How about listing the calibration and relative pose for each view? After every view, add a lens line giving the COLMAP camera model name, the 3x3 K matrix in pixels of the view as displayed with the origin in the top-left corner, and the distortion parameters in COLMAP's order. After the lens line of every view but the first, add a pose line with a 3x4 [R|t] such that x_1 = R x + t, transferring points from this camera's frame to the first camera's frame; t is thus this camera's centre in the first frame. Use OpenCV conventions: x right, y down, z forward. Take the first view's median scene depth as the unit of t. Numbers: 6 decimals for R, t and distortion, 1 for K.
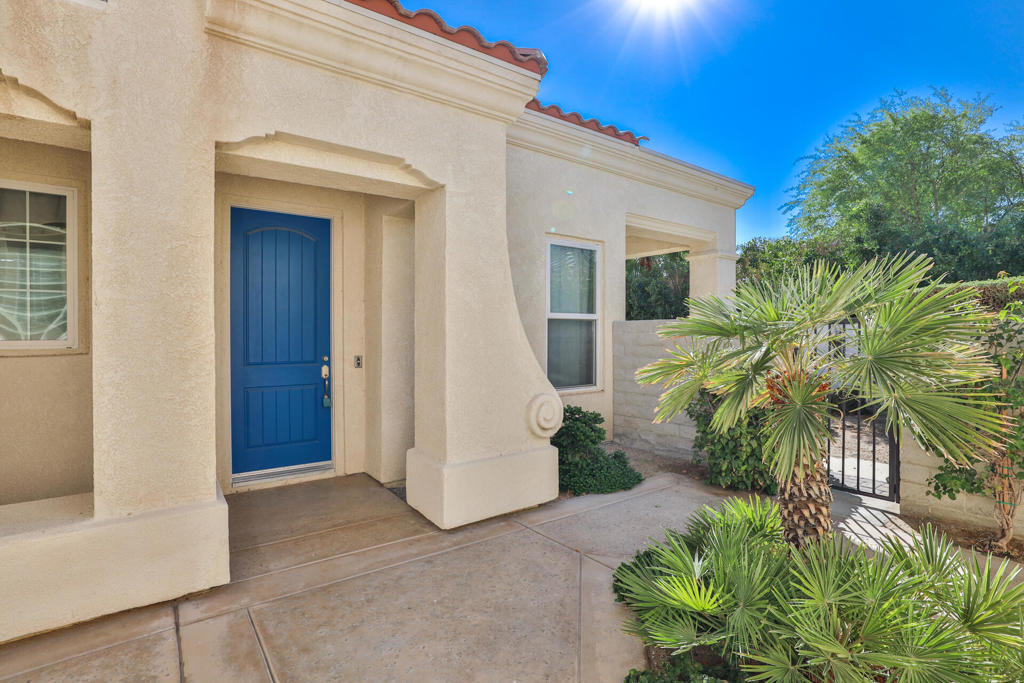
lens RADIAL K [[502.9, 0, 516.9], [0, 502.9, 334.8], [0, 0, 1]] dist [-0.004885, 0.000883]
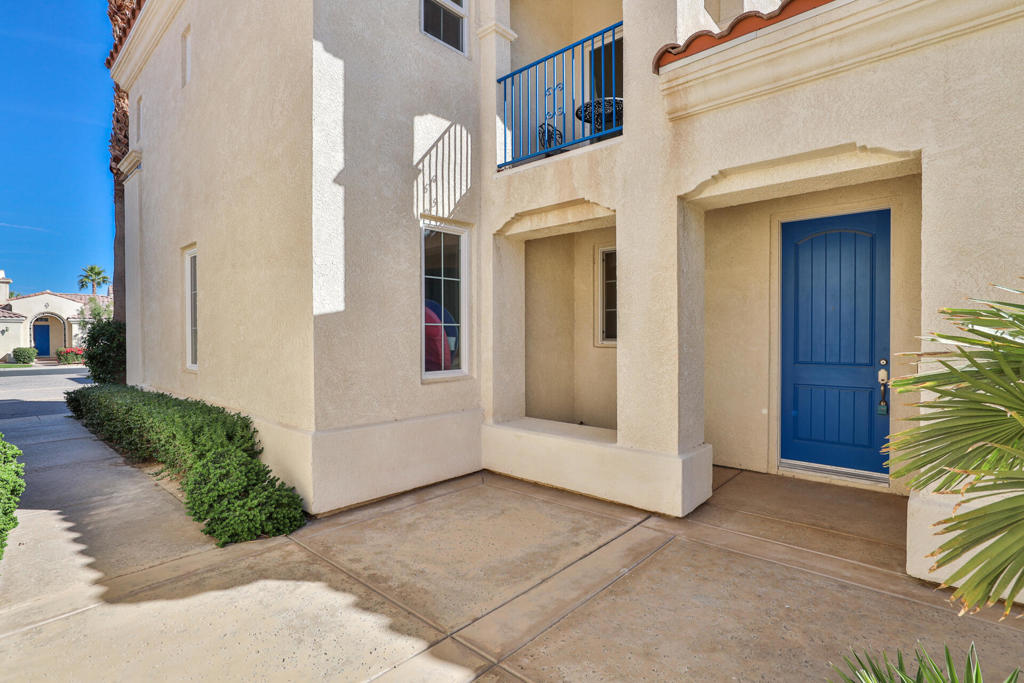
lens RADIAL K [[502.9, 0, 517.7], [0, 502.9, 342.5], [0, 0, 1]] dist [-0.004885, 0.000883]
pose [[0.225881, 0.015523, -0.974031, 0.574410], [-0.002961, 0.999879, 0.015249, -0.001540], [0.974150, -0.000561, 0.225899, 0.224992]]
